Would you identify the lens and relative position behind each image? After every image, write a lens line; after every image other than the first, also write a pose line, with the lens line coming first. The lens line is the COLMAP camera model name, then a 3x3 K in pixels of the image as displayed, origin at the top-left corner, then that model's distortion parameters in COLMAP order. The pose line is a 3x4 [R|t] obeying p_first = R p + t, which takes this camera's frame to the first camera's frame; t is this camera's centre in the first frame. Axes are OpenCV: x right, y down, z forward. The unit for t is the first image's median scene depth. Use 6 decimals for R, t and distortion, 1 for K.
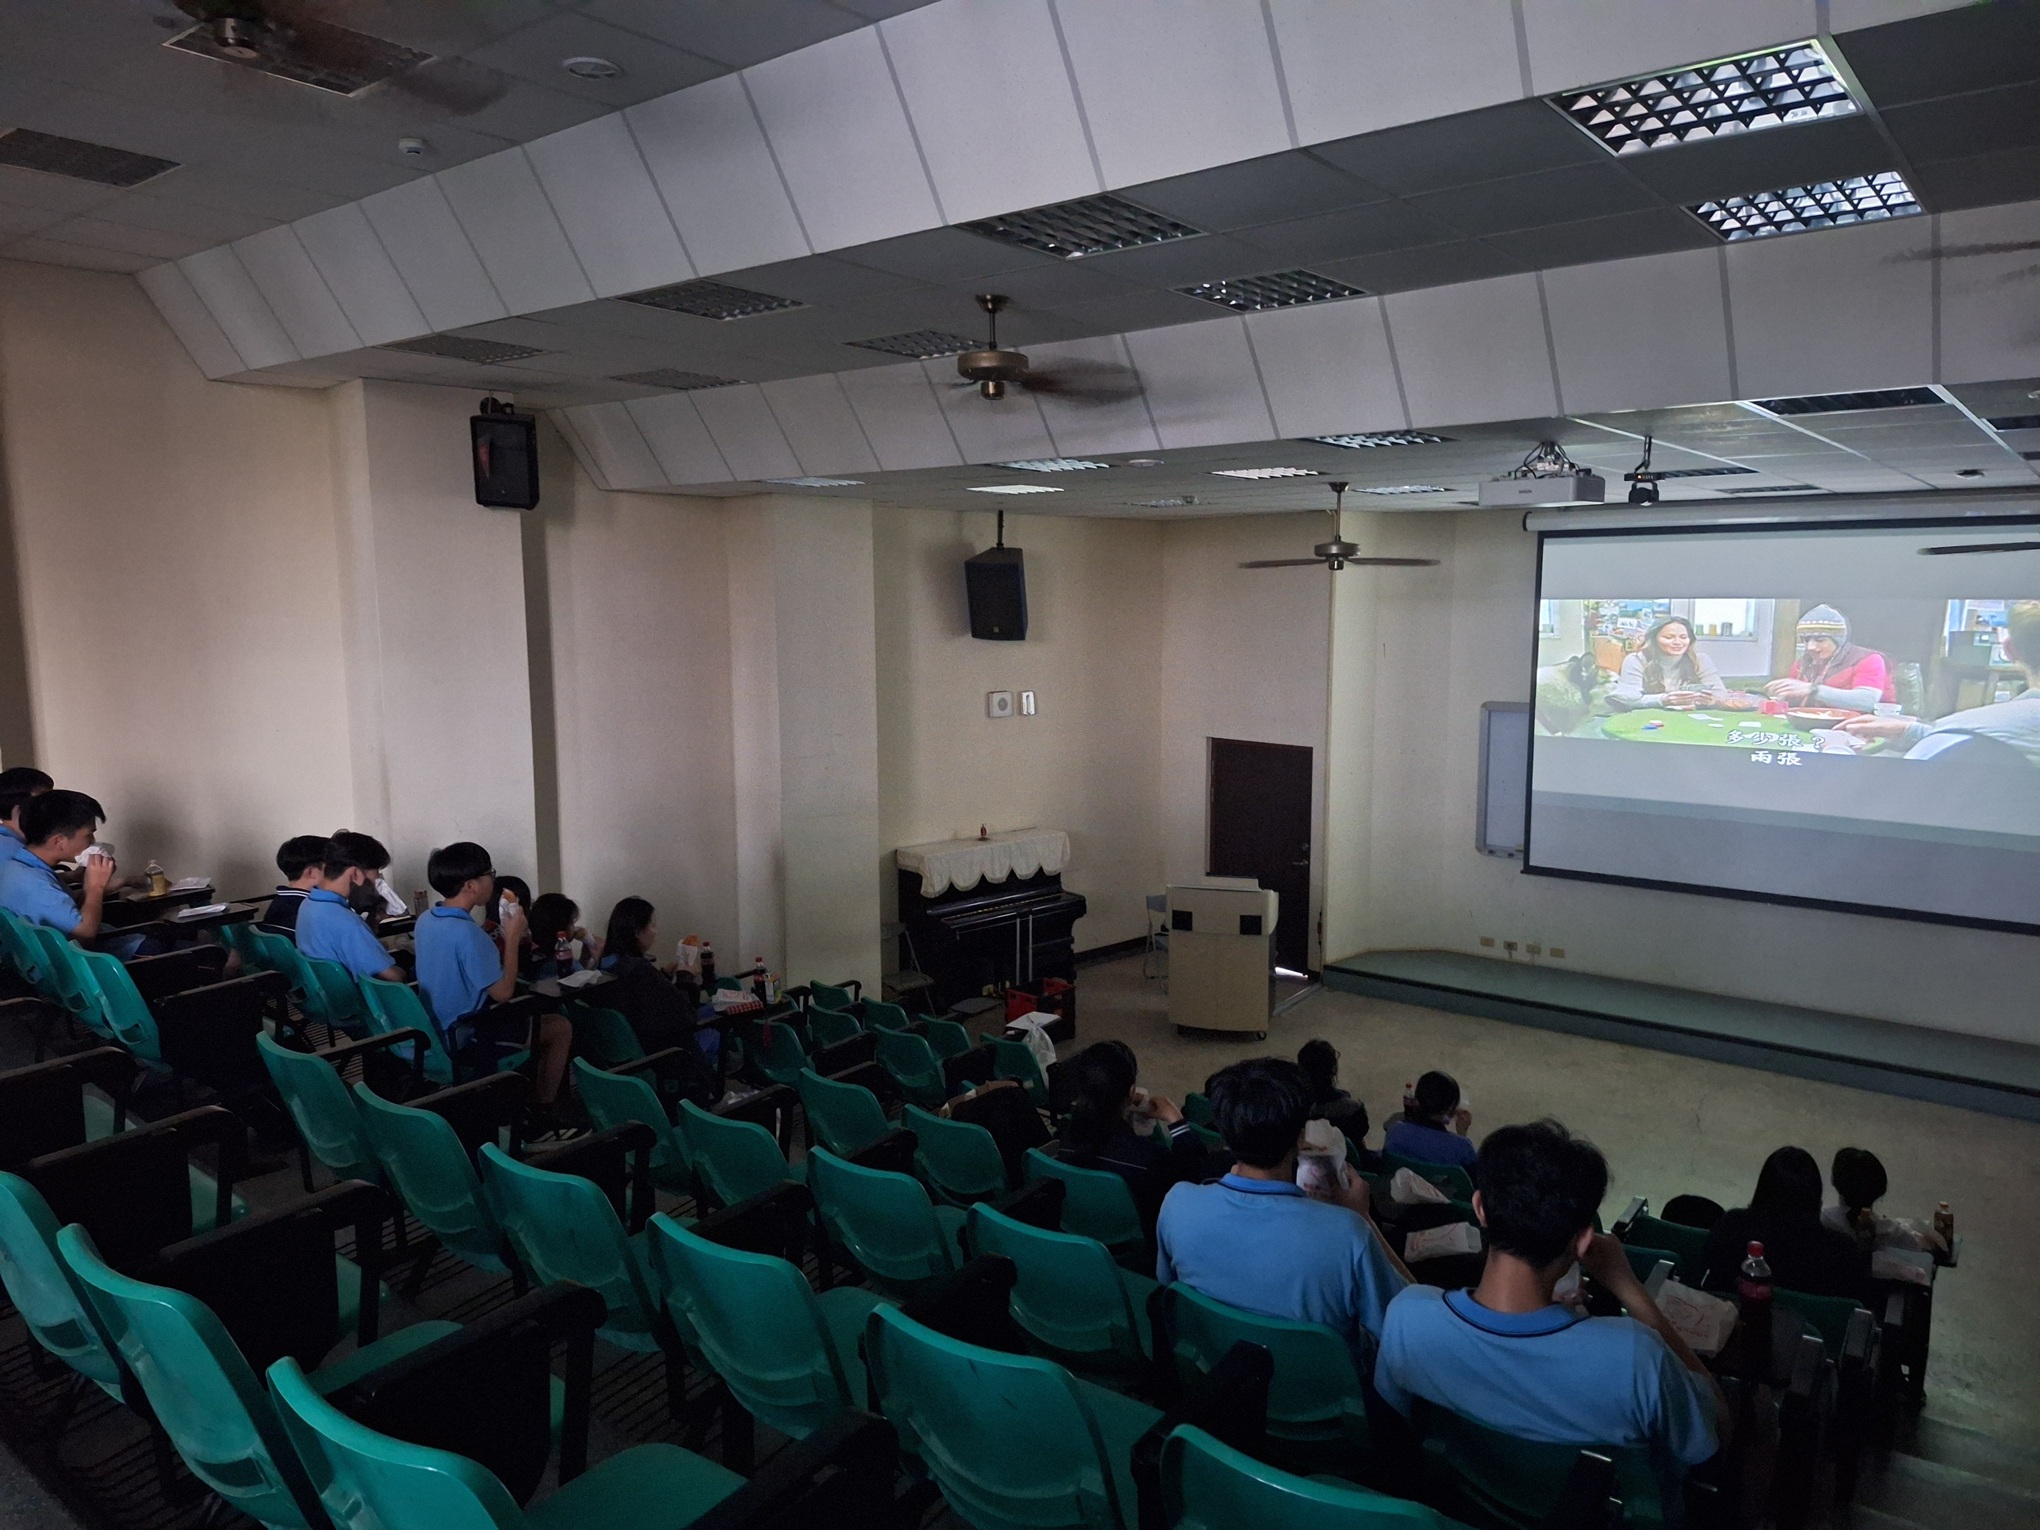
lens RADIAL K [[1392.1, 0, 1028.1], [0, 1392.1, 782.2], [0, 0, 1]] dist [0.078307, -0.078337]
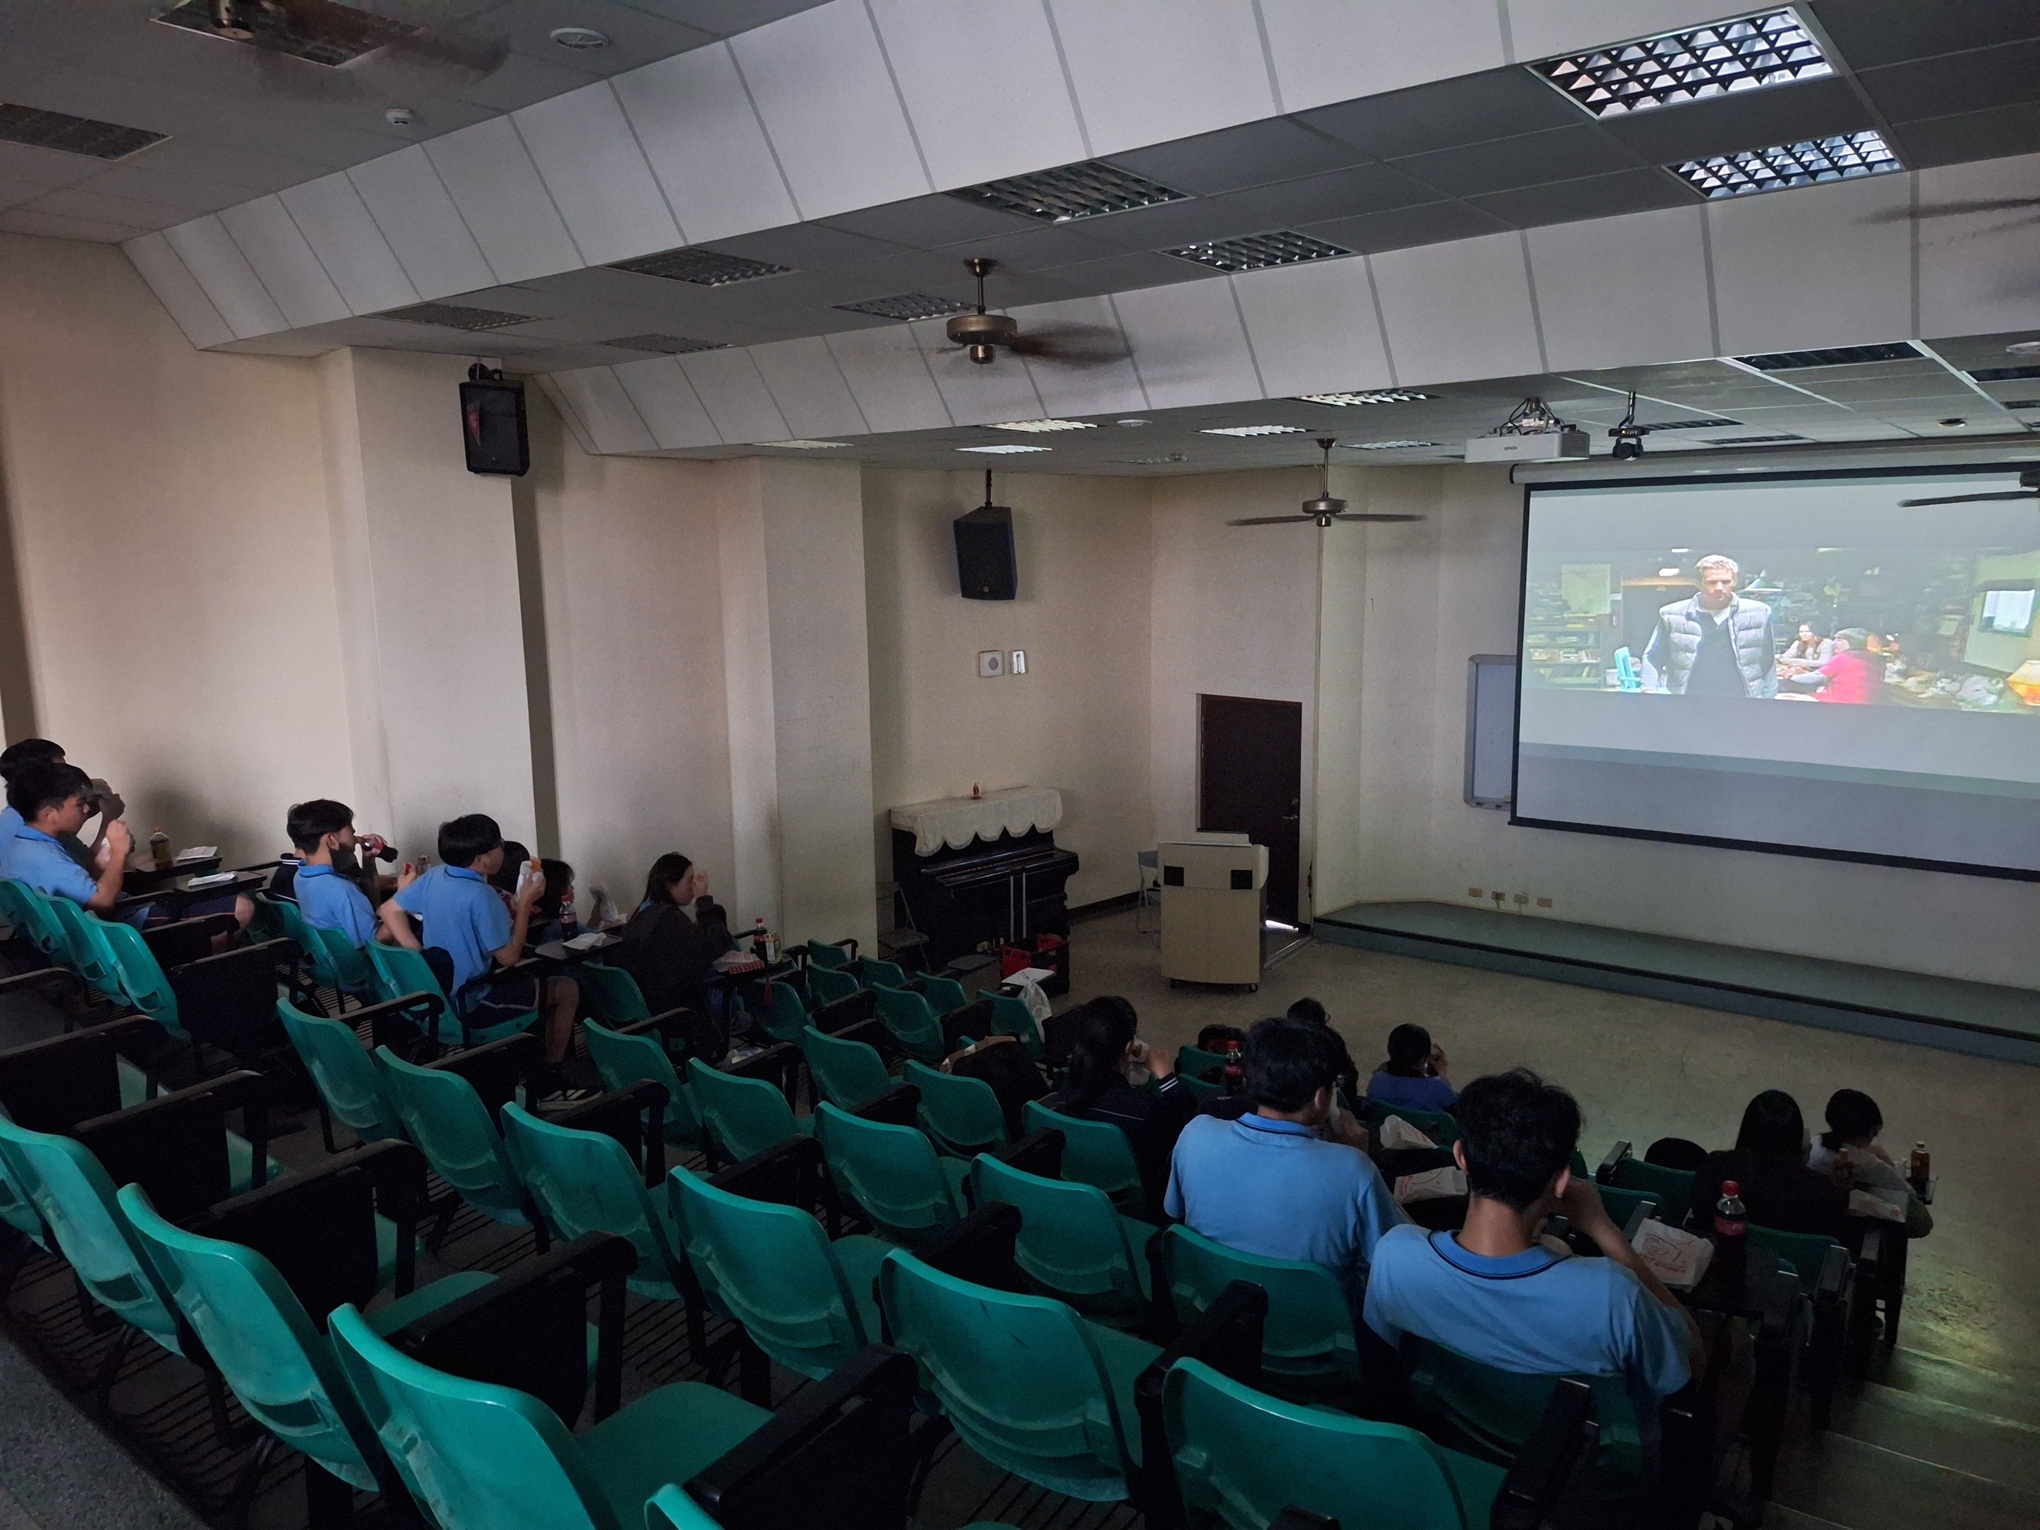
lens RADIAL K [[1392.1, 0, 1020.4], [0, 1392.1, 775.2], [0, 0, 1]] dist [0.078307, -0.078337]
pose [[0.999920, -0.012514, 0.001820, -0.001572], [0.012461, 0.999569, 0.026562, -0.001957], [-0.002151, -0.026537, 0.999646, -0.007850]]
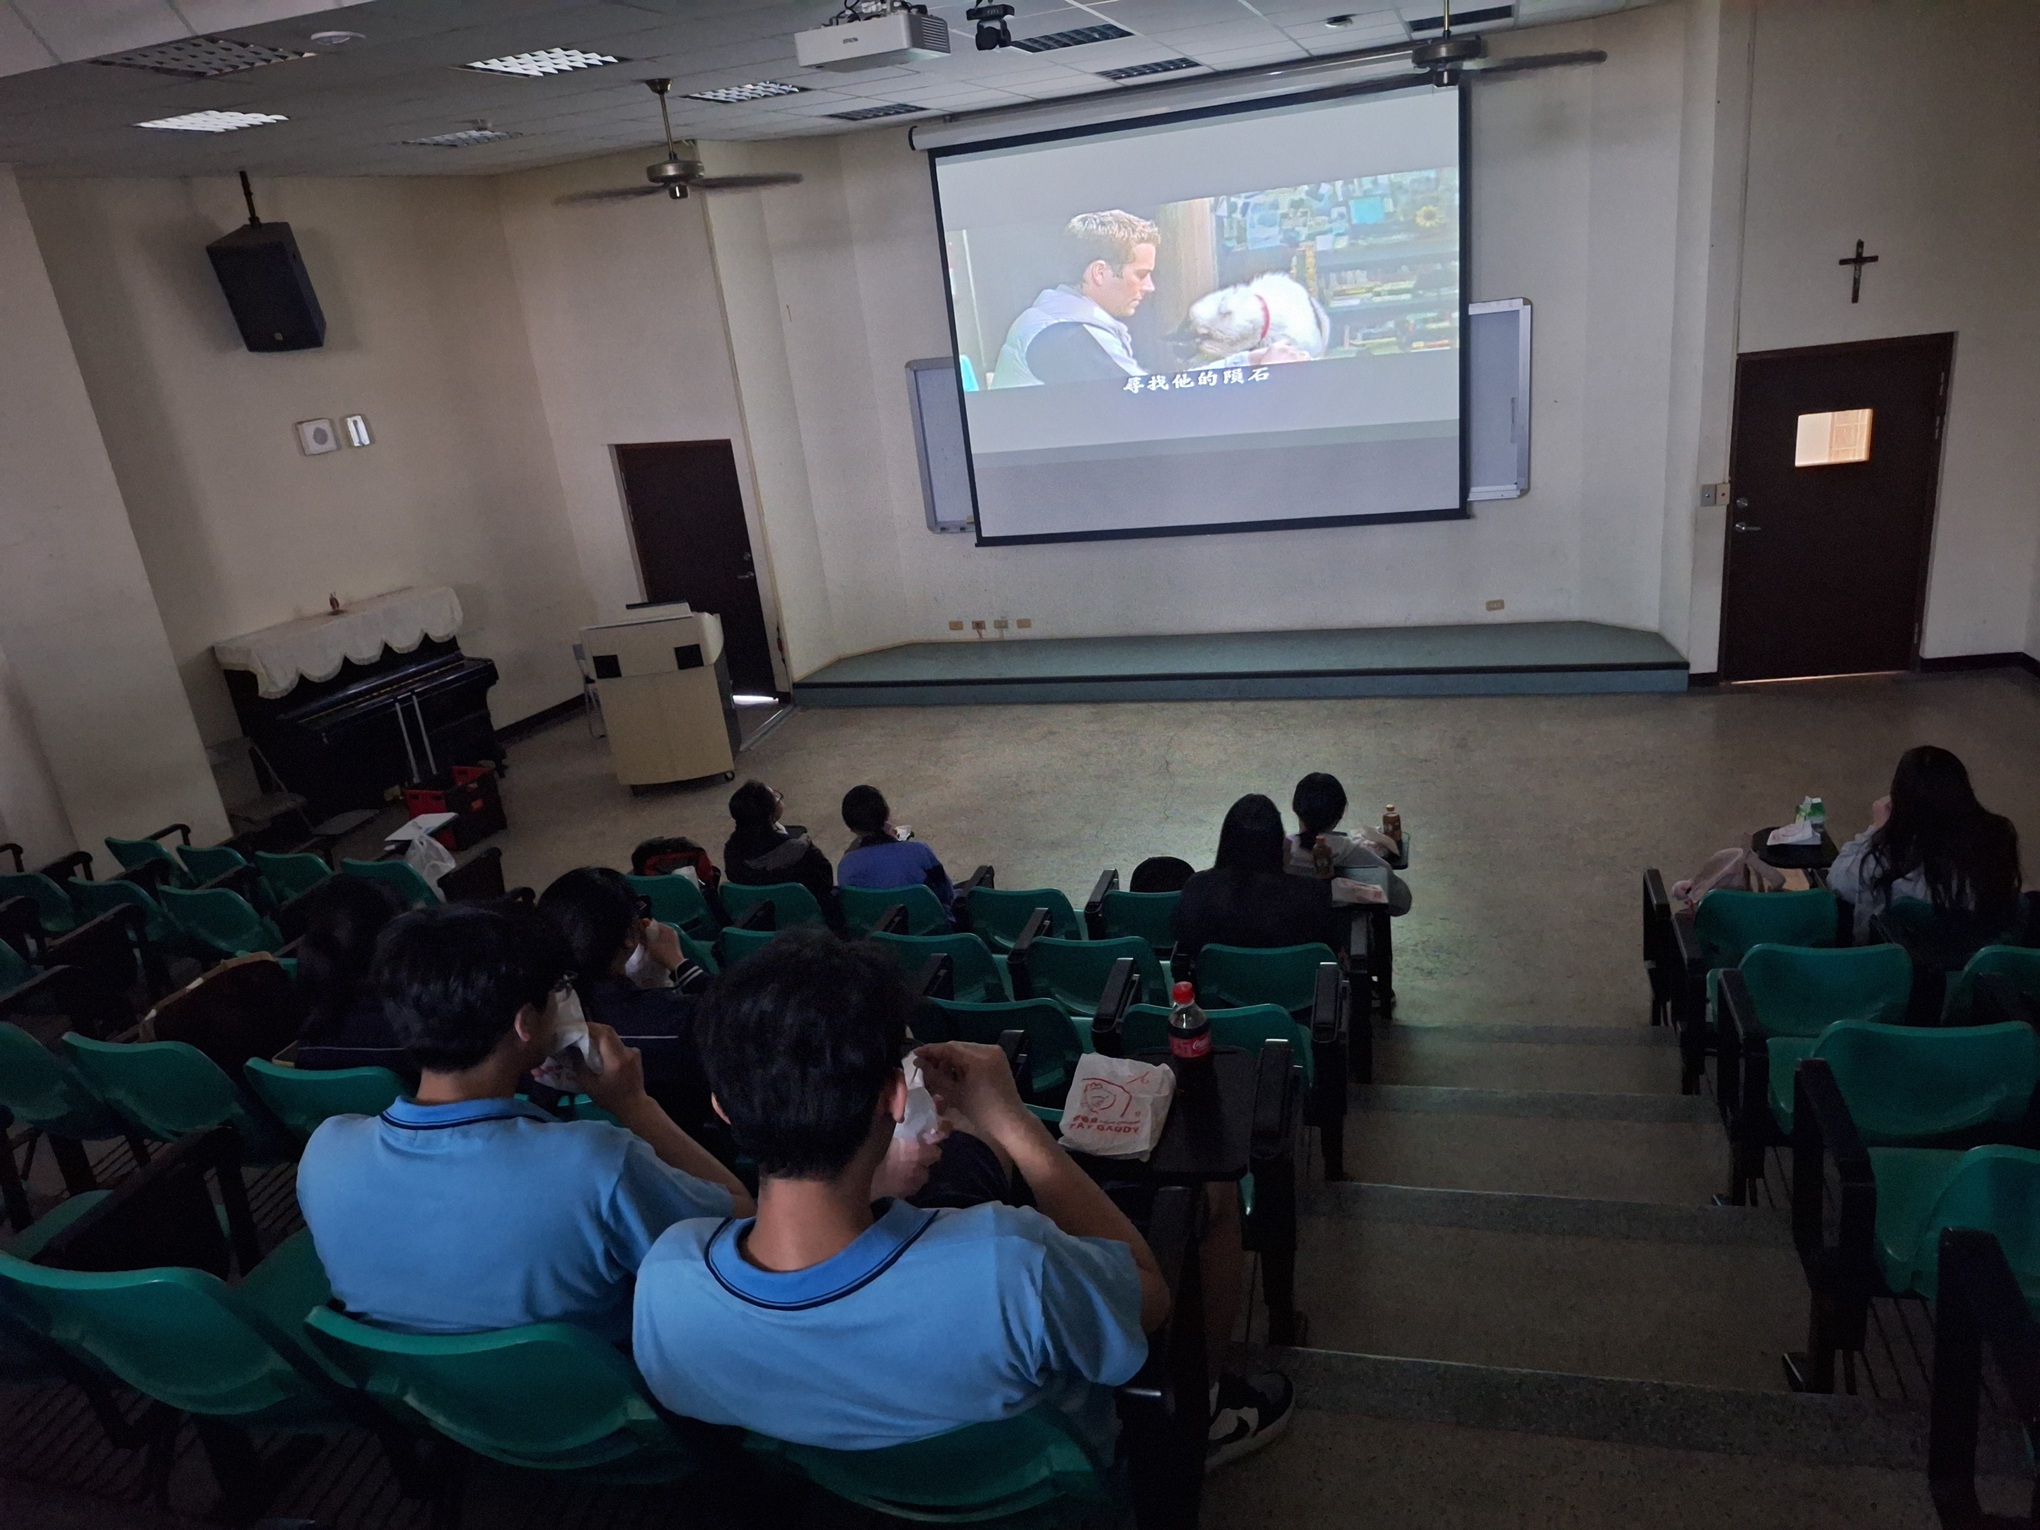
lens RADIAL K [[1424.4, 0, 1031.6], [0, 1424.4, 772.8], [0, 0, 1]] dist [0.059141, -0.057676]
pose [[0.924824, -0.215761, 0.313286, 0.060423], [0.152777, 0.964915, 0.213539, 0.015001], [-0.348368, -0.149623, 0.925339, 0.095220]]
